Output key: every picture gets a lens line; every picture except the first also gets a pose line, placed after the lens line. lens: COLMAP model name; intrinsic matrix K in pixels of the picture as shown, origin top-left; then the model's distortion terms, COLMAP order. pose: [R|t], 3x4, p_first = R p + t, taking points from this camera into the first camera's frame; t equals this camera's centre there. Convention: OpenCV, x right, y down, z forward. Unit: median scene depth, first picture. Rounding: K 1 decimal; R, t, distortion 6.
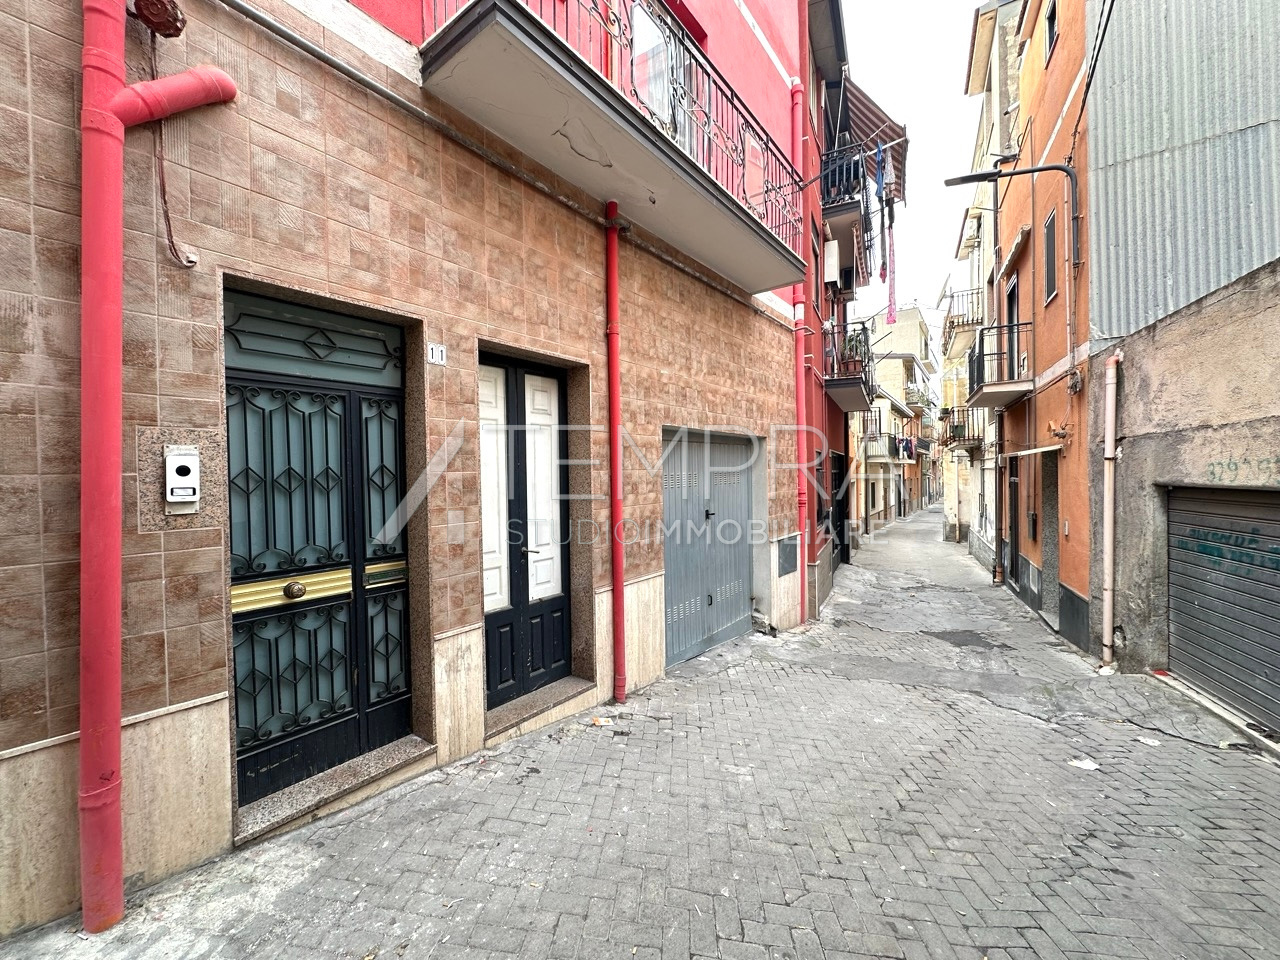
lens RADIAL K [[509.7, 0, 636.1], [0, 509.7, 481.4], [0, 0, 1]] dist [-0.003989, 0.000917]
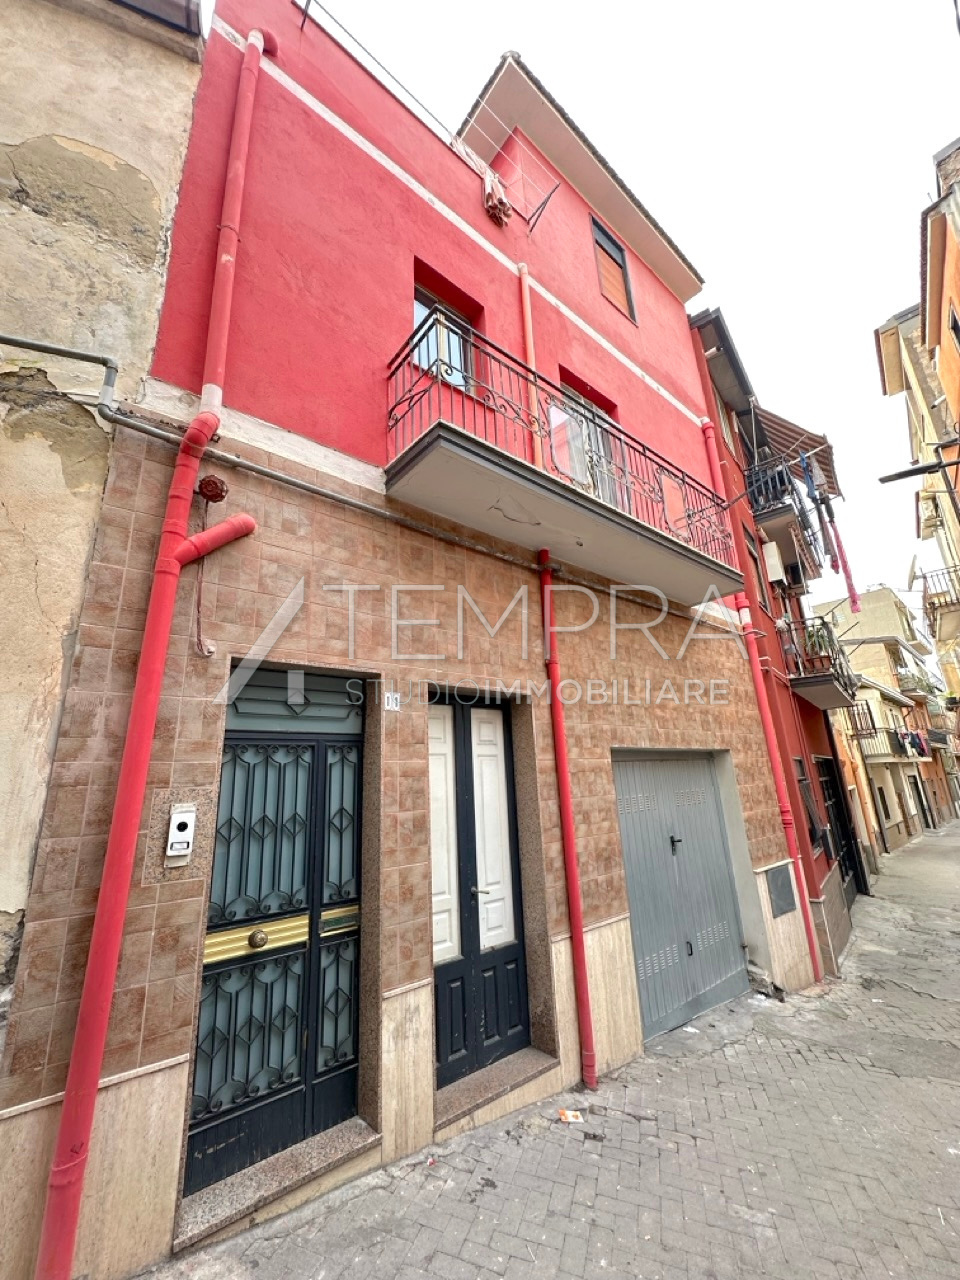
lens RADIAL K [[509.7, 0, 476.6], [0, 509.7, 638.2], [0, 0, 1]] dist [-0.003989, 0.000917]
pose [[0.975561, -0.086543, -0.201966, 0.023686], [0.025029, 0.956953, -0.289160, -0.047331], [0.218297, 0.277039, 0.935733, -0.037637]]
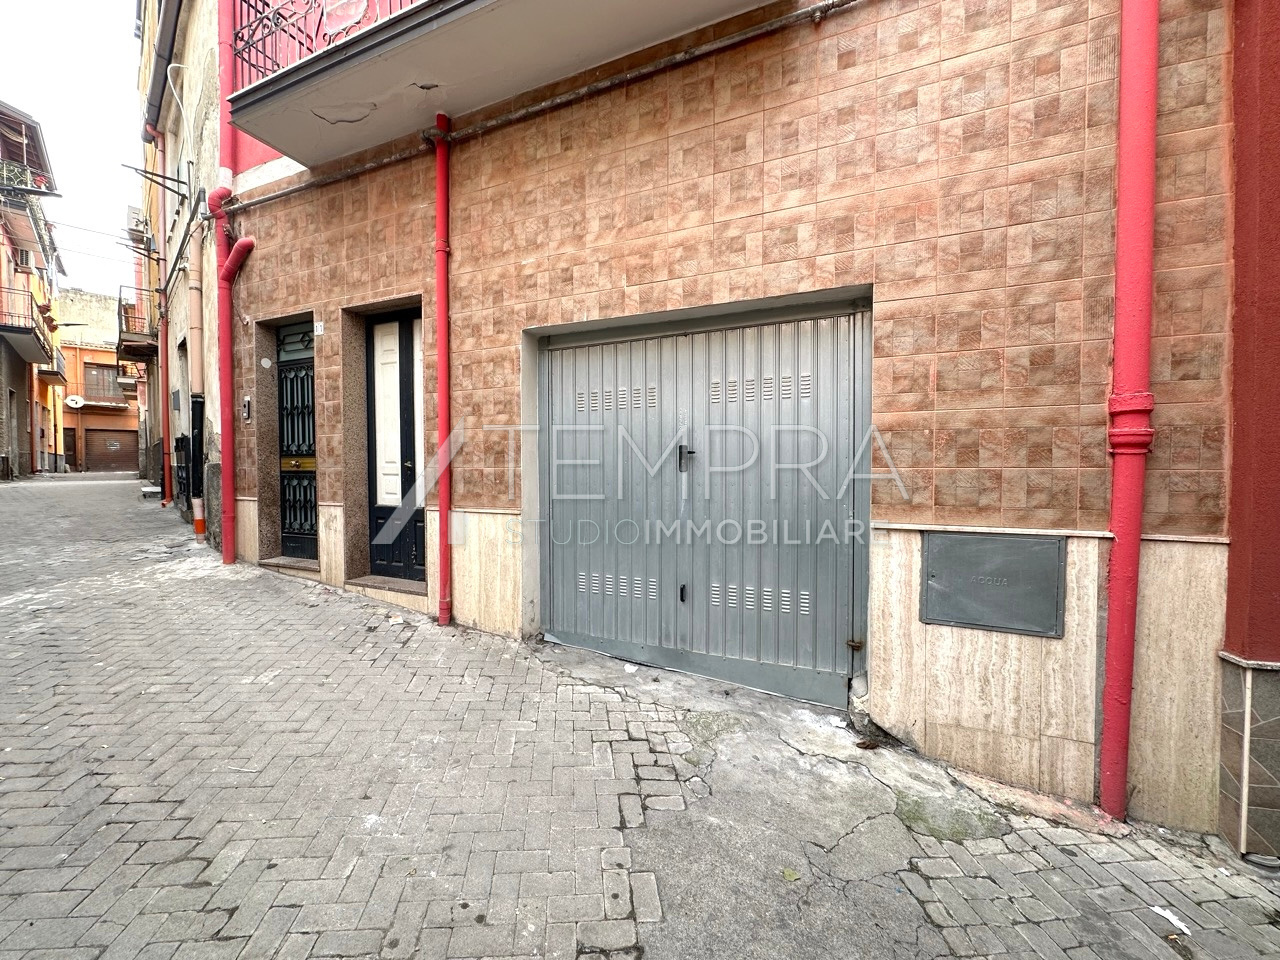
lens RADIAL K [[509.7, 0, 638.3], [0, 509.7, 479.3], [0, 0, 1]] dist [-0.003989, 0.000917]
pose [[0.238295, 0.045741, -0.970115, 1.226573], [-0.015665, 0.998941, 0.043253, 0.120741], [0.971066, 0.004890, 0.238759, 1.365976]]
